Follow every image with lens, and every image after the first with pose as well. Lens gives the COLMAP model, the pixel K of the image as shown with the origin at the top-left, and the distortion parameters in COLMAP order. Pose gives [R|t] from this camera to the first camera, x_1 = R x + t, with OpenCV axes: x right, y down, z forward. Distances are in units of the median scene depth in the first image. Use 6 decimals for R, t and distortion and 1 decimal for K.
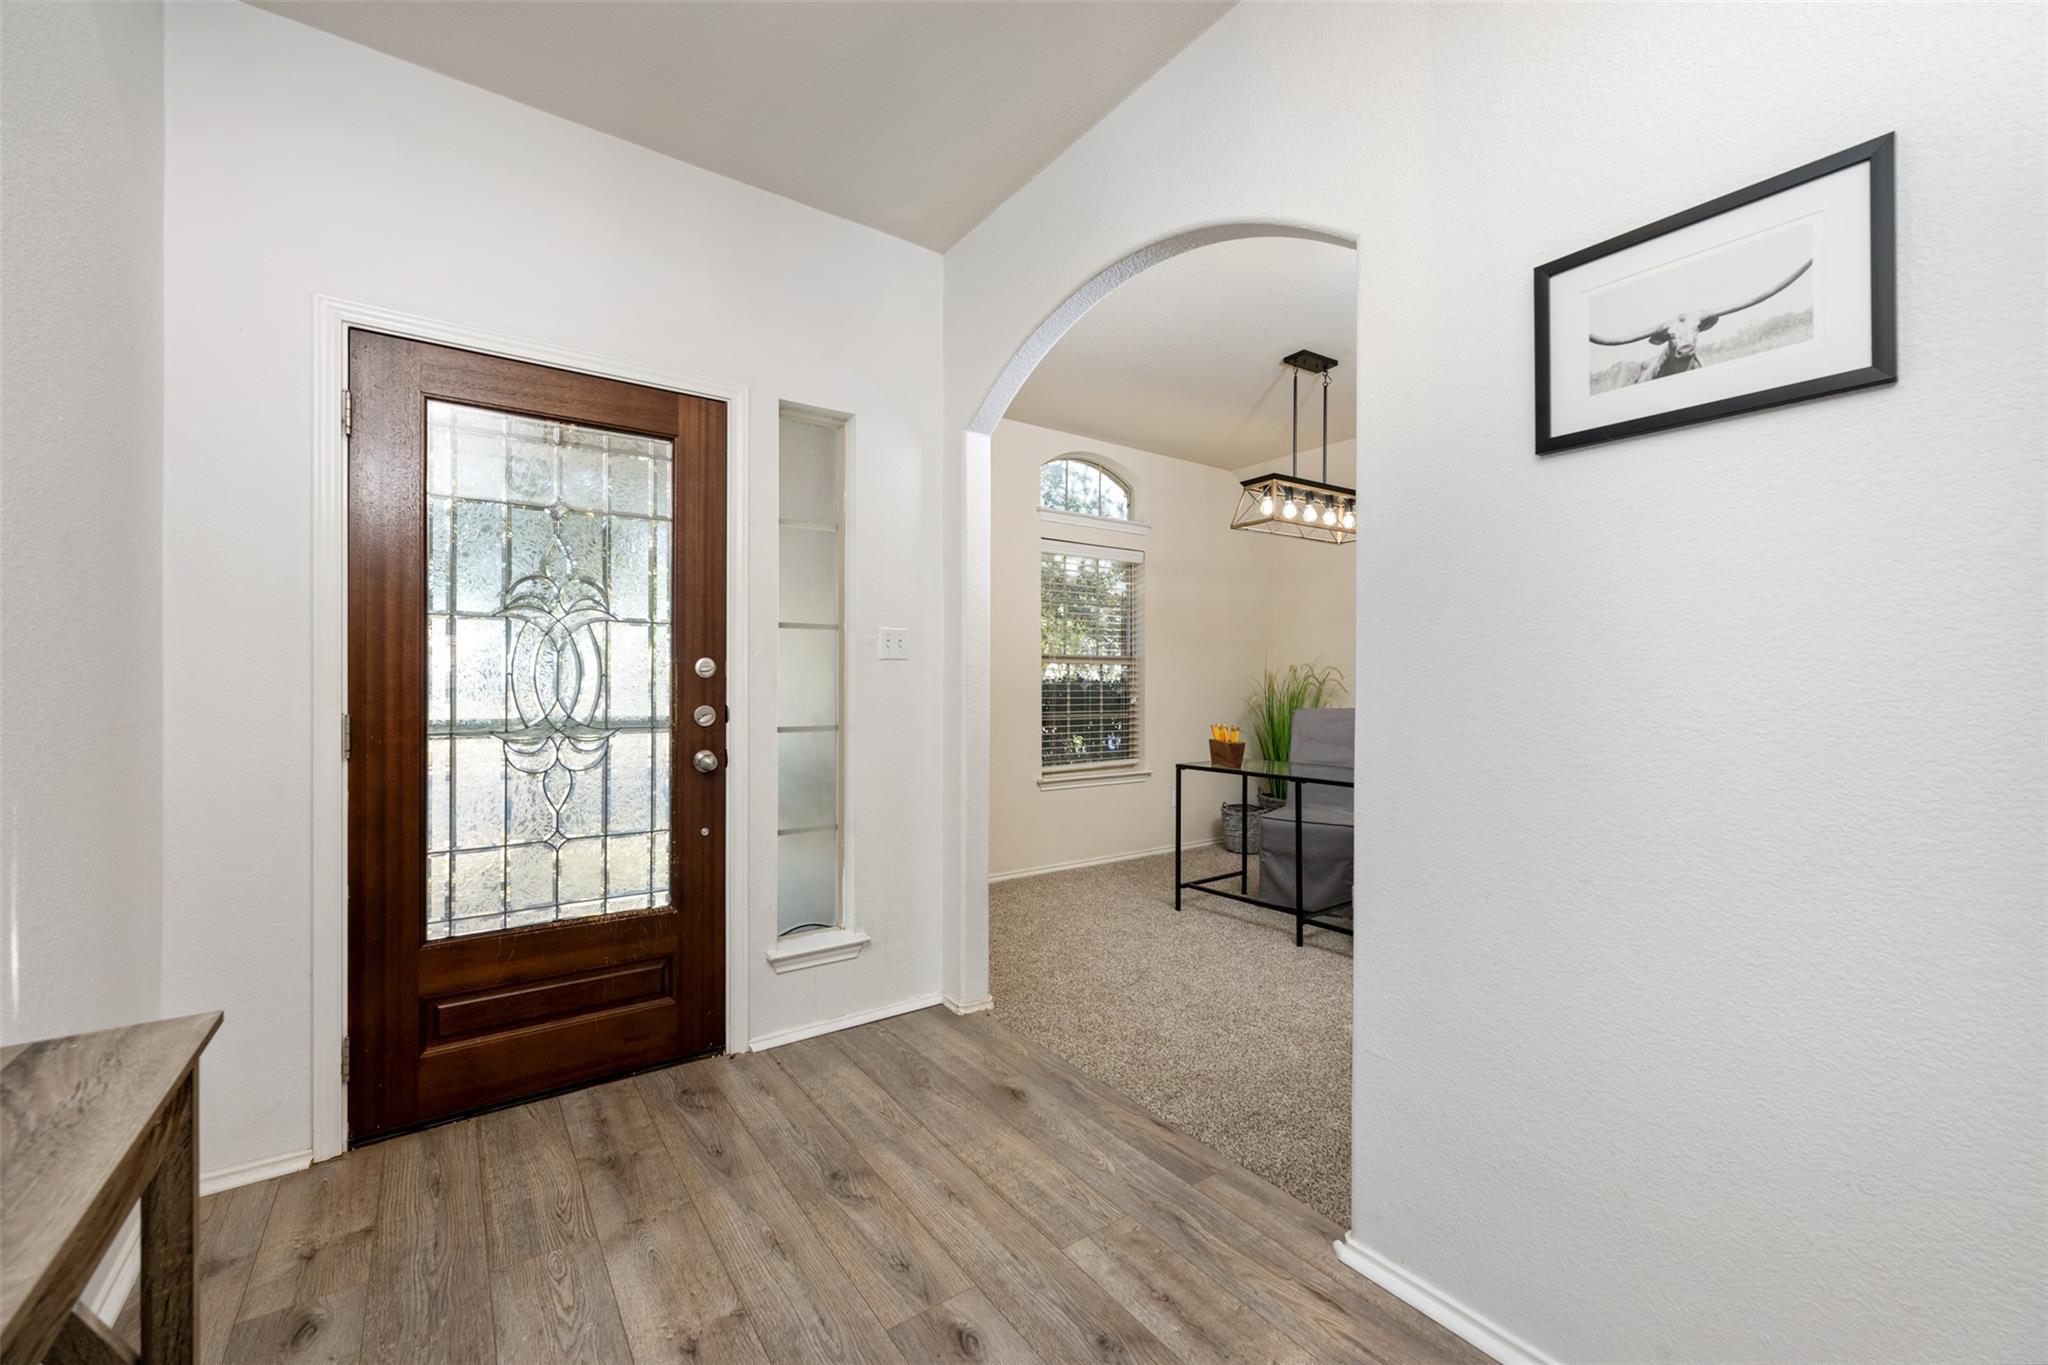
lens RADIAL K [[815.7, 0, 1027.0], [0, 815.7, 688.1], [0, 0, 1]] dist [-0.002607, 0.001344]
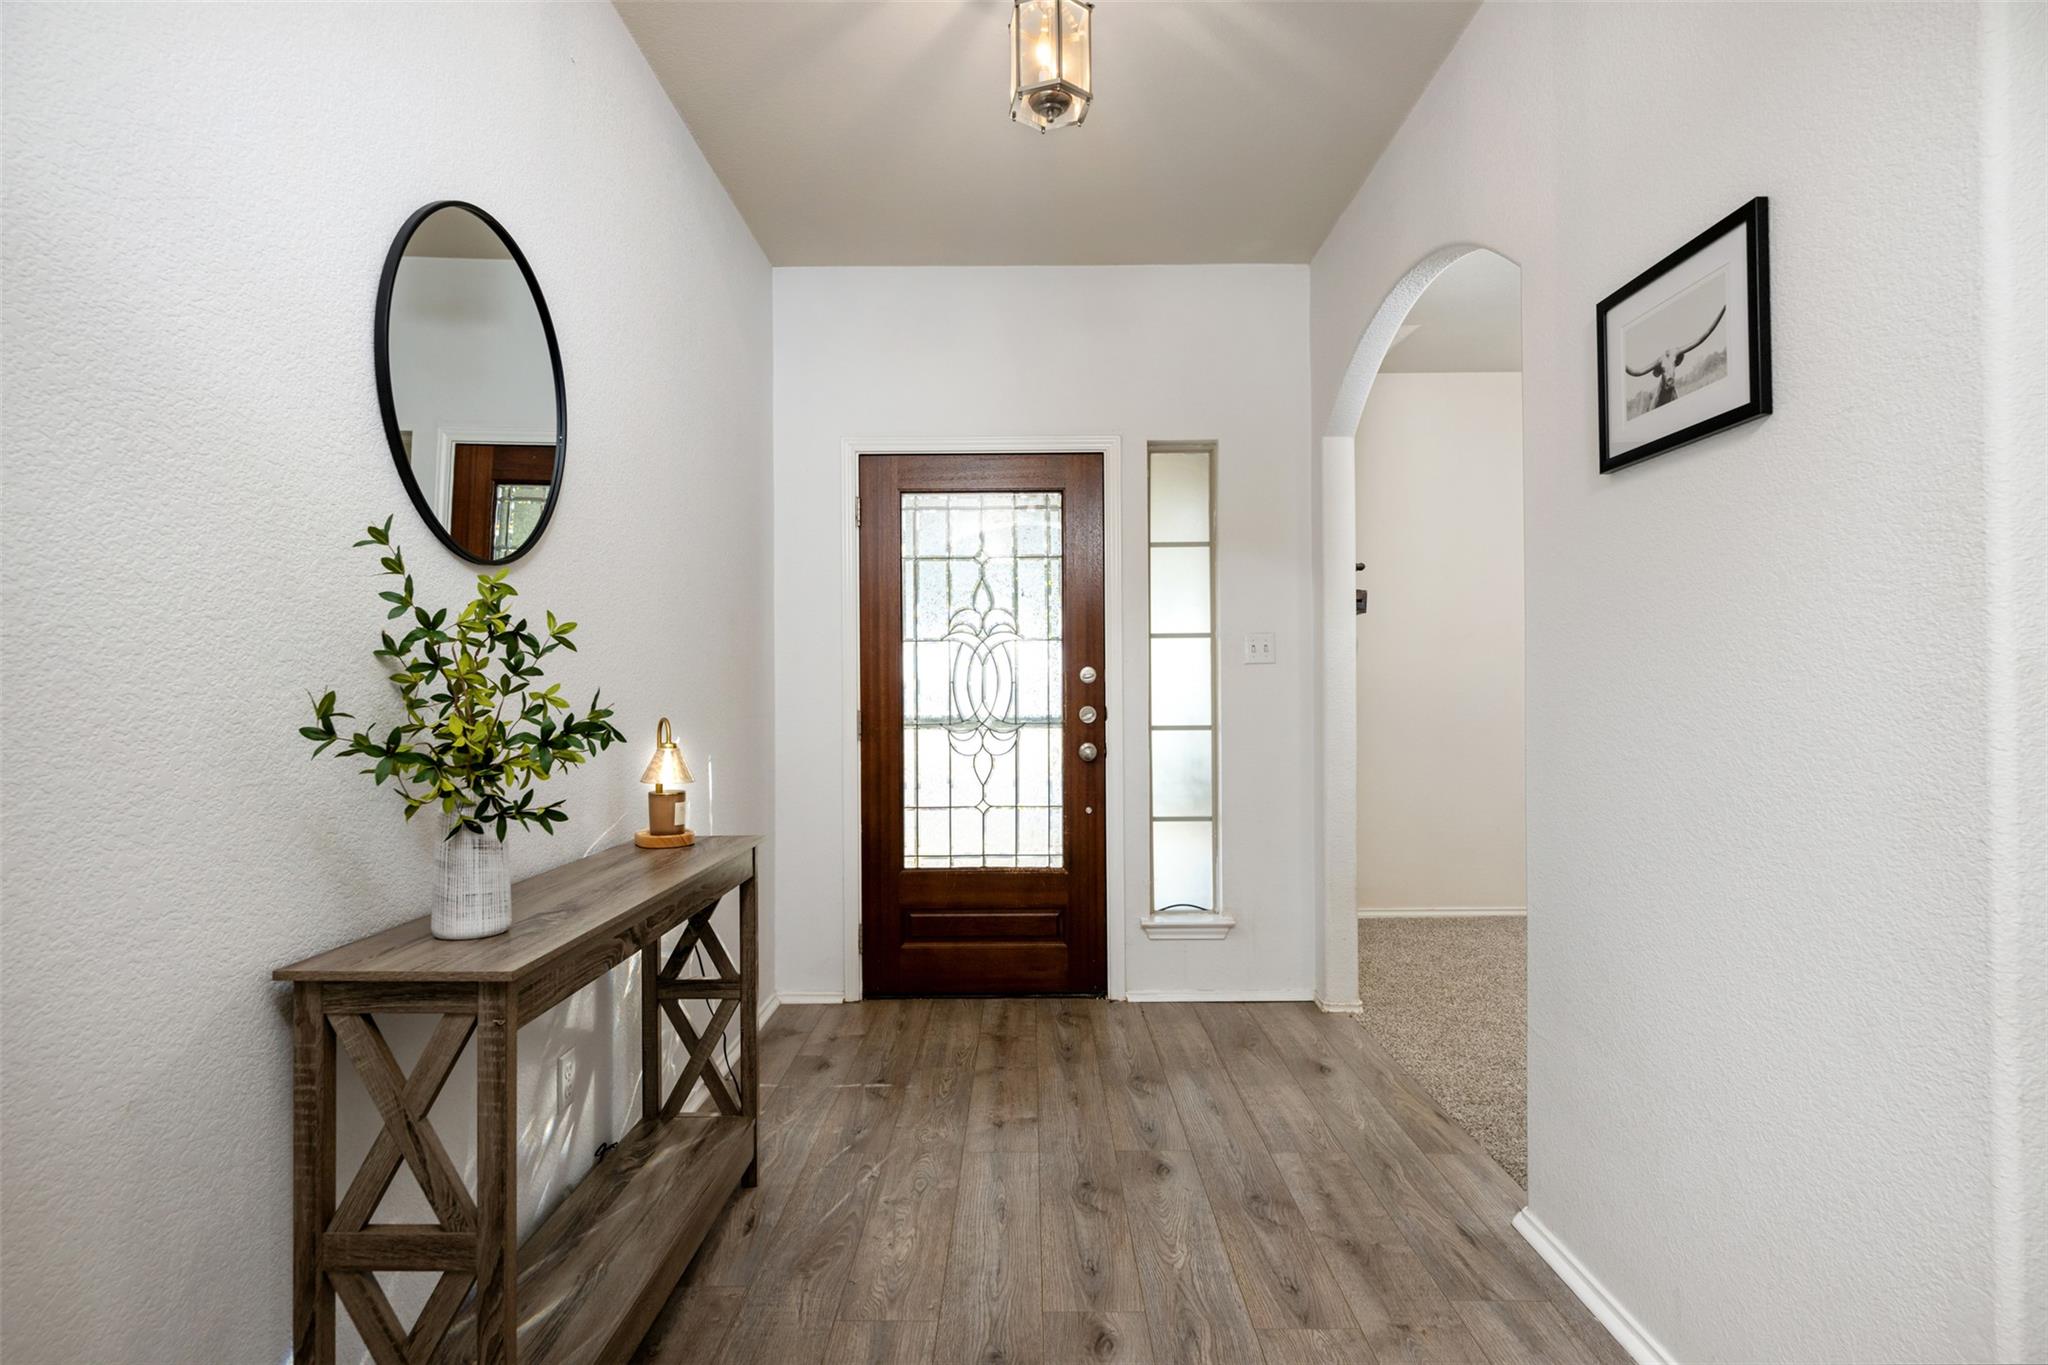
lens RADIAL K [[1062.6, 0, 1032.2], [0, 1062.6, 685.7], [0, 0, 1]] dist [0.008348, -0.000496]
pose [[0.812304, -0.009531, -0.583157, 0.478043], [0.006899, 0.999954, -0.006733, 0.000905], [0.583194, 0.001446, 0.812332, -0.346492]]
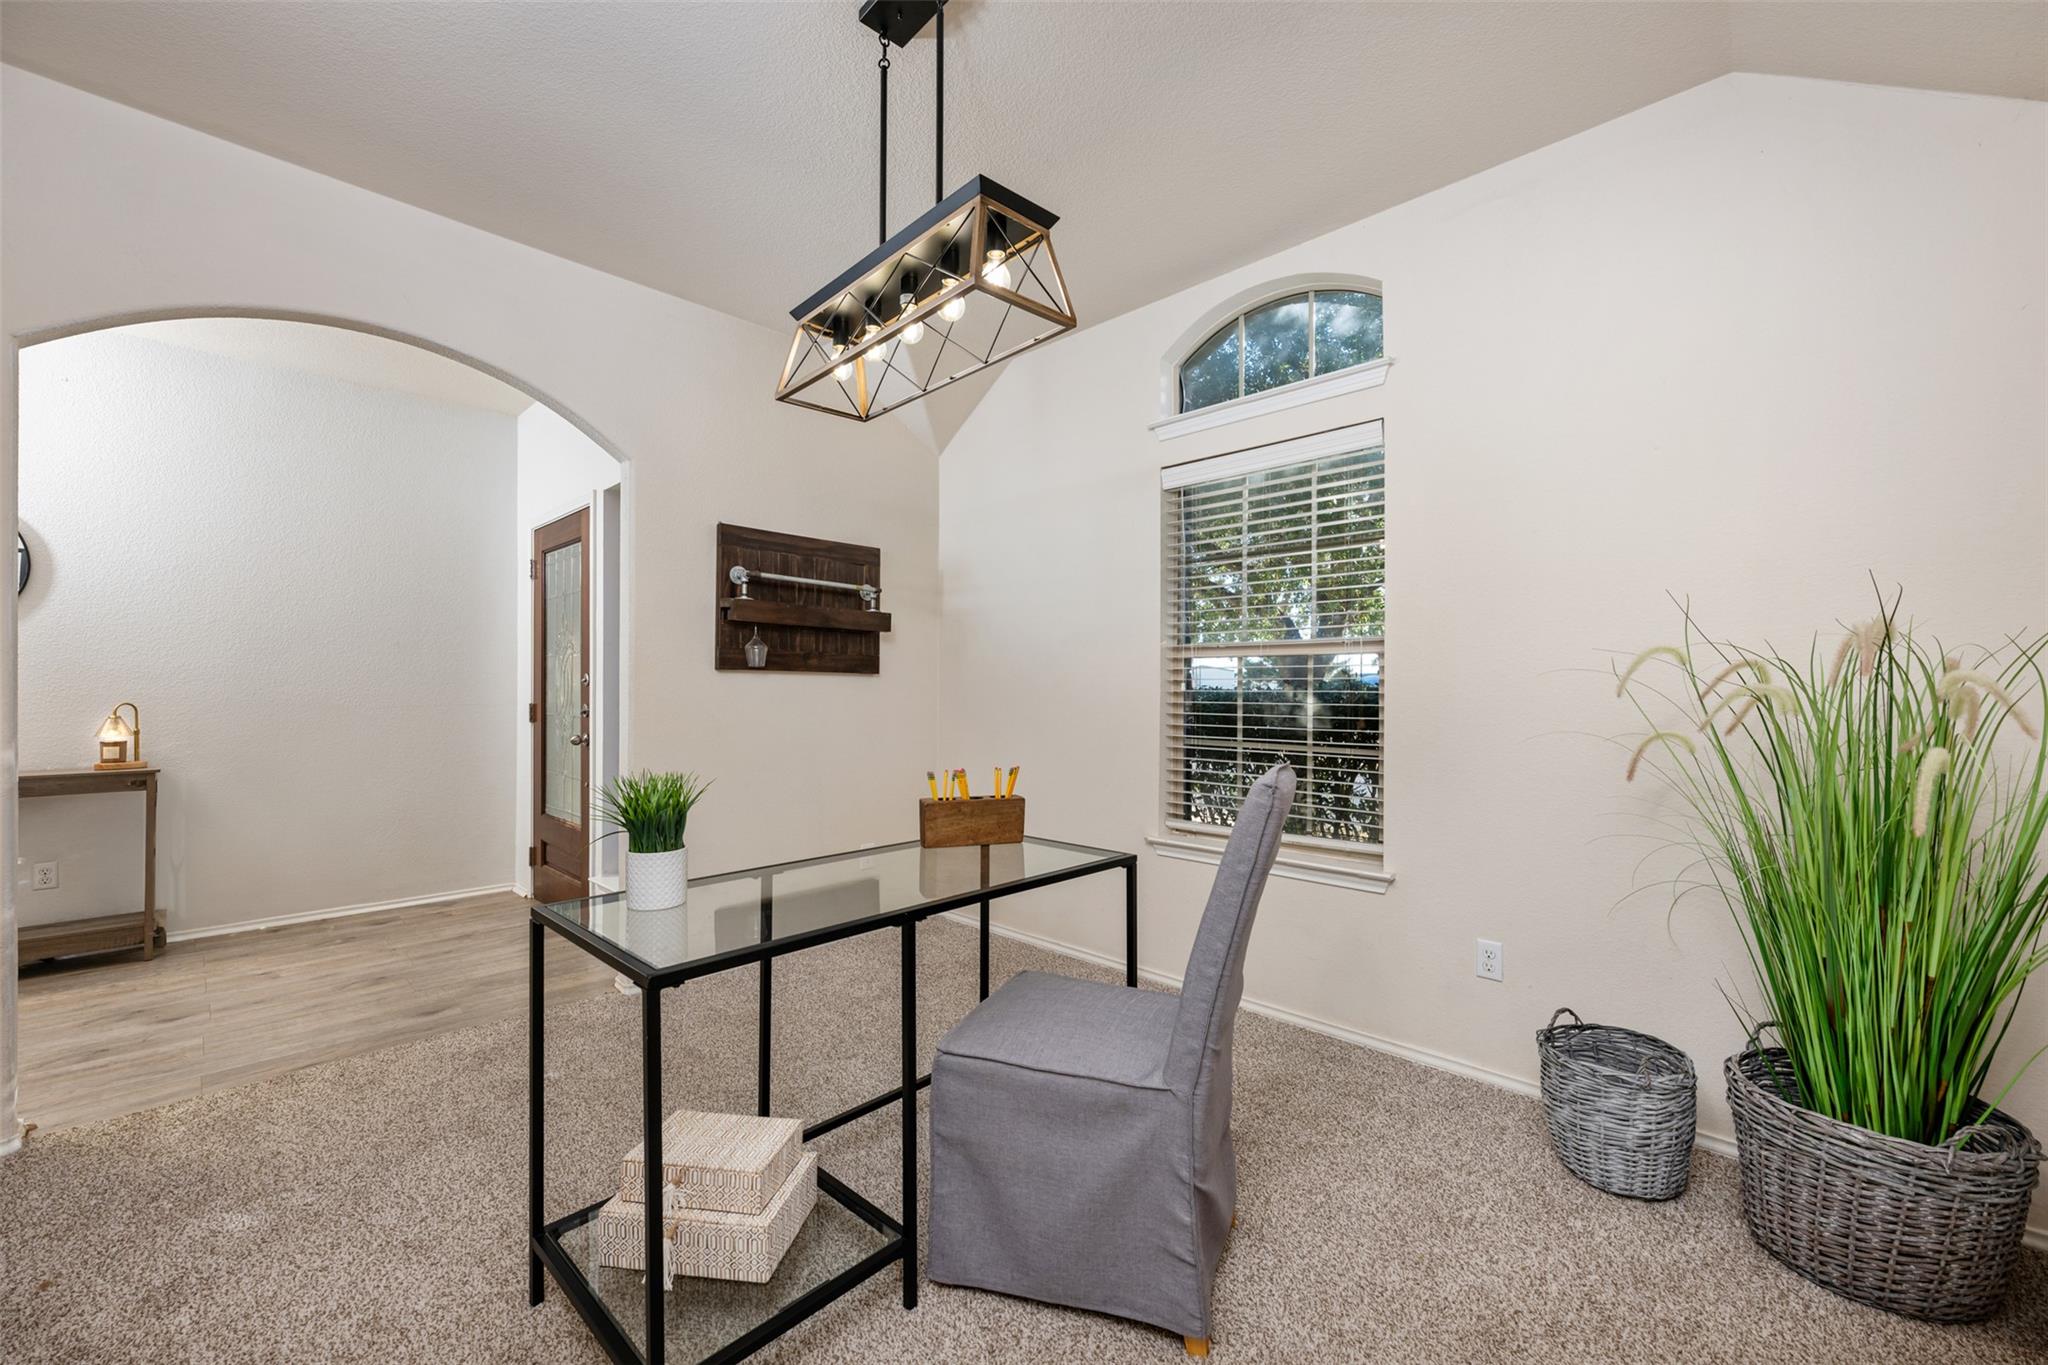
lens RADIAL K [[815.7, 0, 1034.7], [0, 815.7, 687.5], [0, 0, 1]] dist [-0.002607, 0.001344]
pose [[0.166476, -0.003288, -0.986040, 1.358298], [-0.003253, 0.999987, -0.003884, -0.011540], [0.986040, 0.003854, 0.166464, 1.659599]]
